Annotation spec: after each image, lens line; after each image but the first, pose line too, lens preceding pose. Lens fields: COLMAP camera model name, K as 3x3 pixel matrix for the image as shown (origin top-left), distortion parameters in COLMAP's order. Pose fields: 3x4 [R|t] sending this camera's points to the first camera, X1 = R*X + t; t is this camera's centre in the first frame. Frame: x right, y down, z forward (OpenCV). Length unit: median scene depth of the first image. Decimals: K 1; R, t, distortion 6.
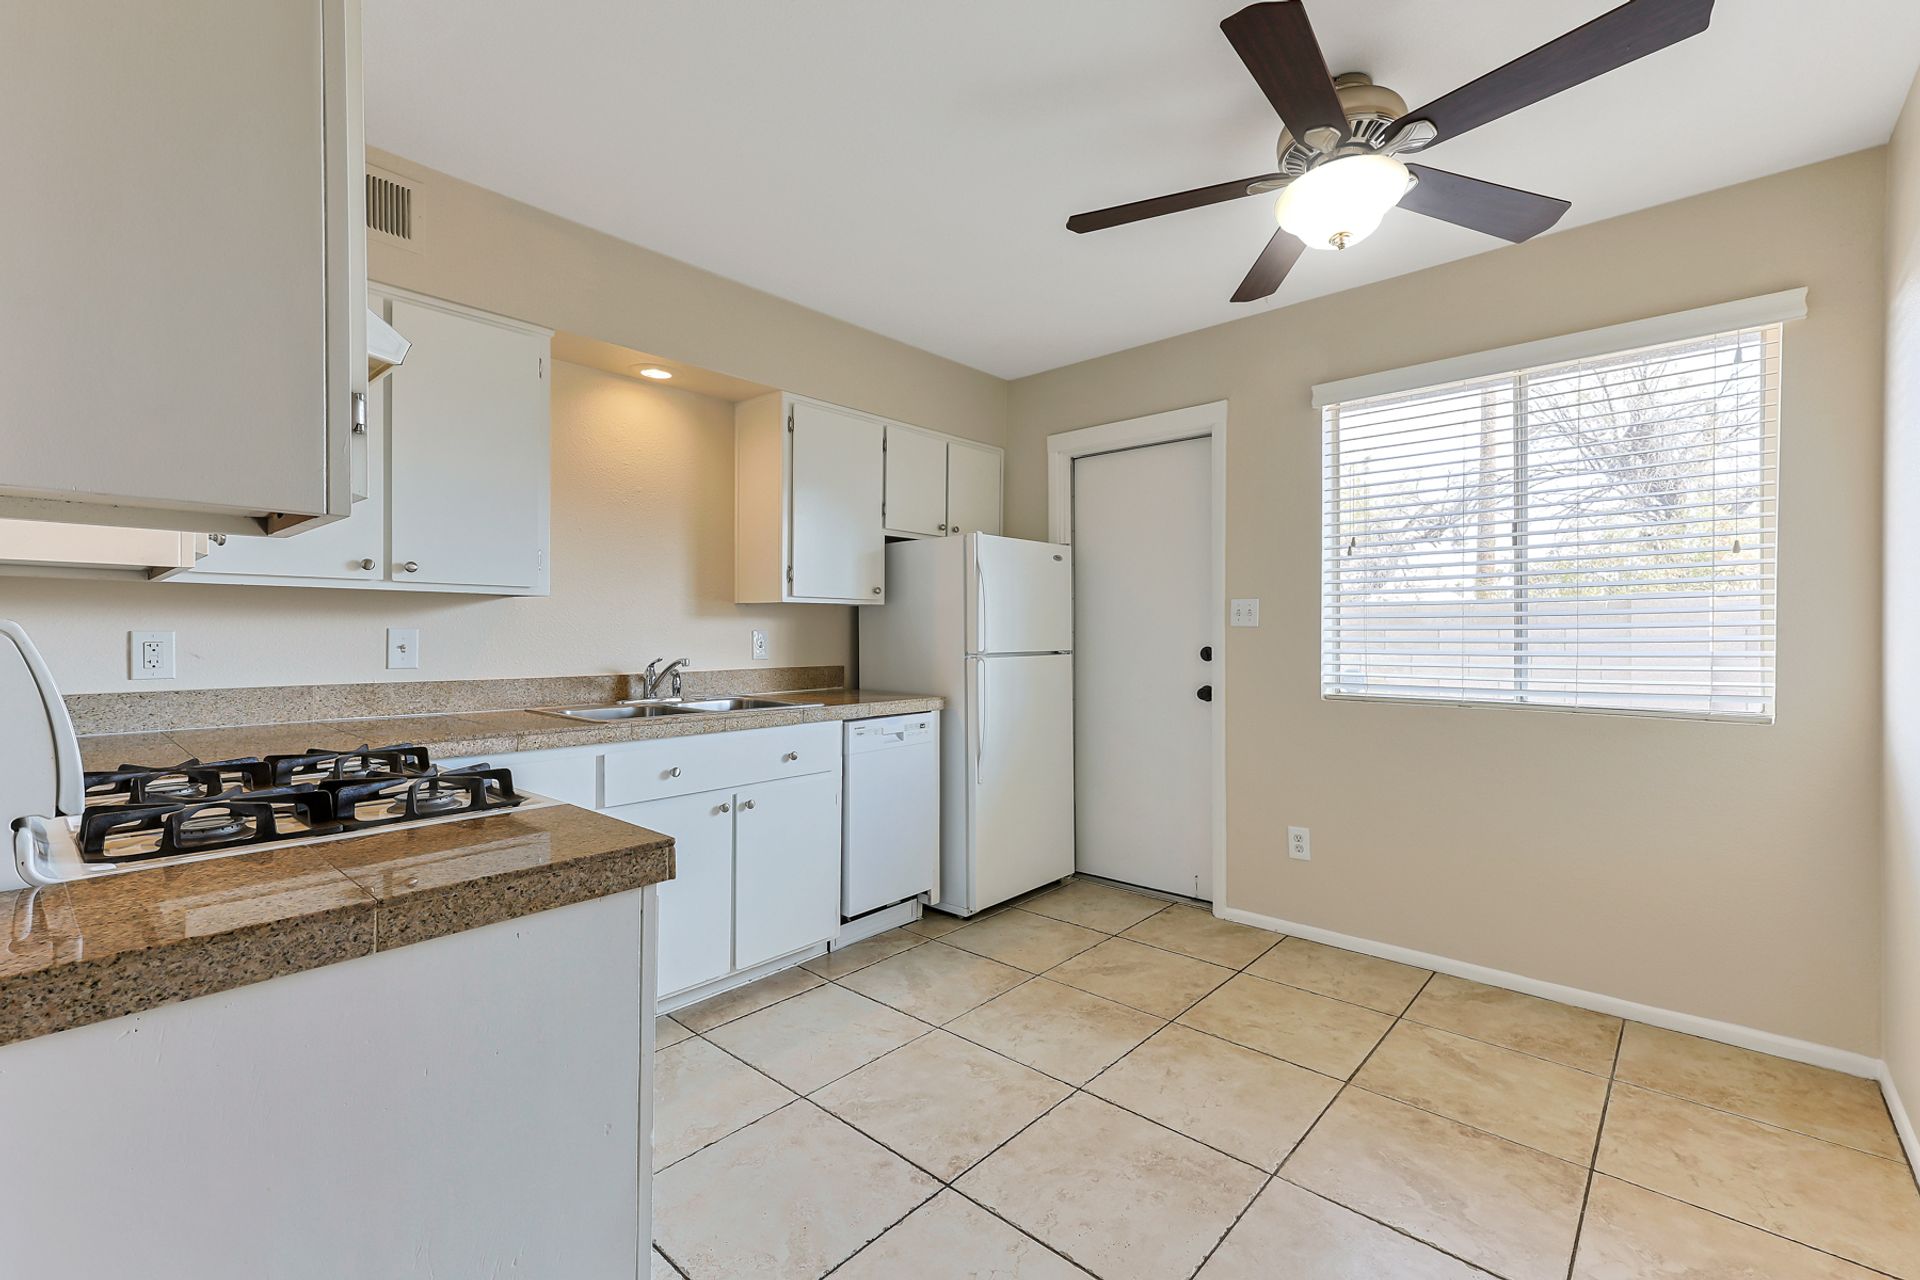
lens RADIAL K [[833.6, 0, 955.0], [0, 833.6, 630.6], [0, 0, 1]] dist [0.018728, 0.000910]
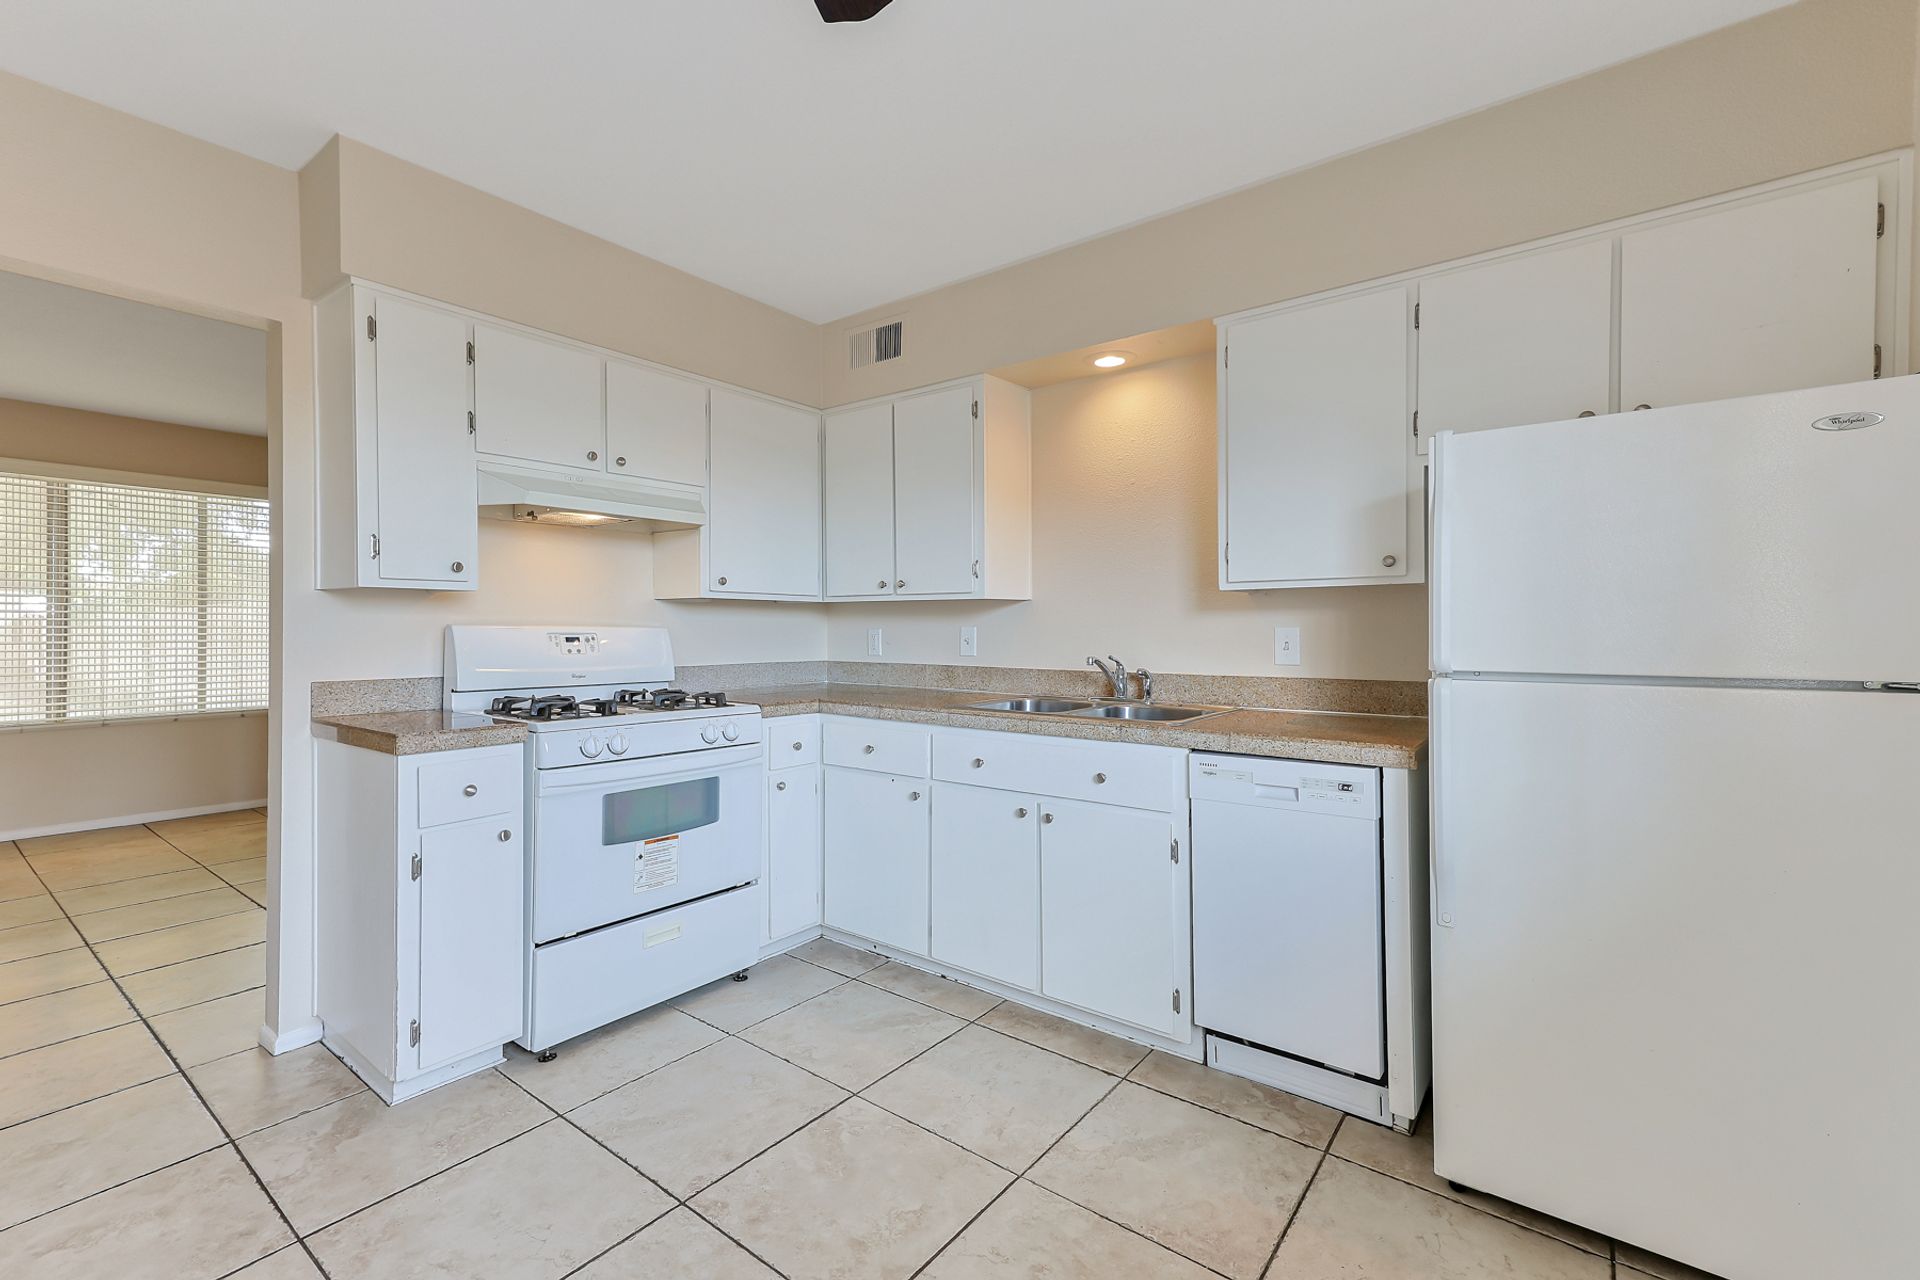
lens RADIAL K [[833.6, 0, 955.0], [0, 833.6, 630.6], [0, 0, 1]] dist [0.018728, 0.000910]
pose [[0.066310, 0.001748, -0.997798, 0.656897], [0.001587, 0.999997, 0.001857, 0.001726], [0.997798, -0.001707, 0.066307, 0.842085]]
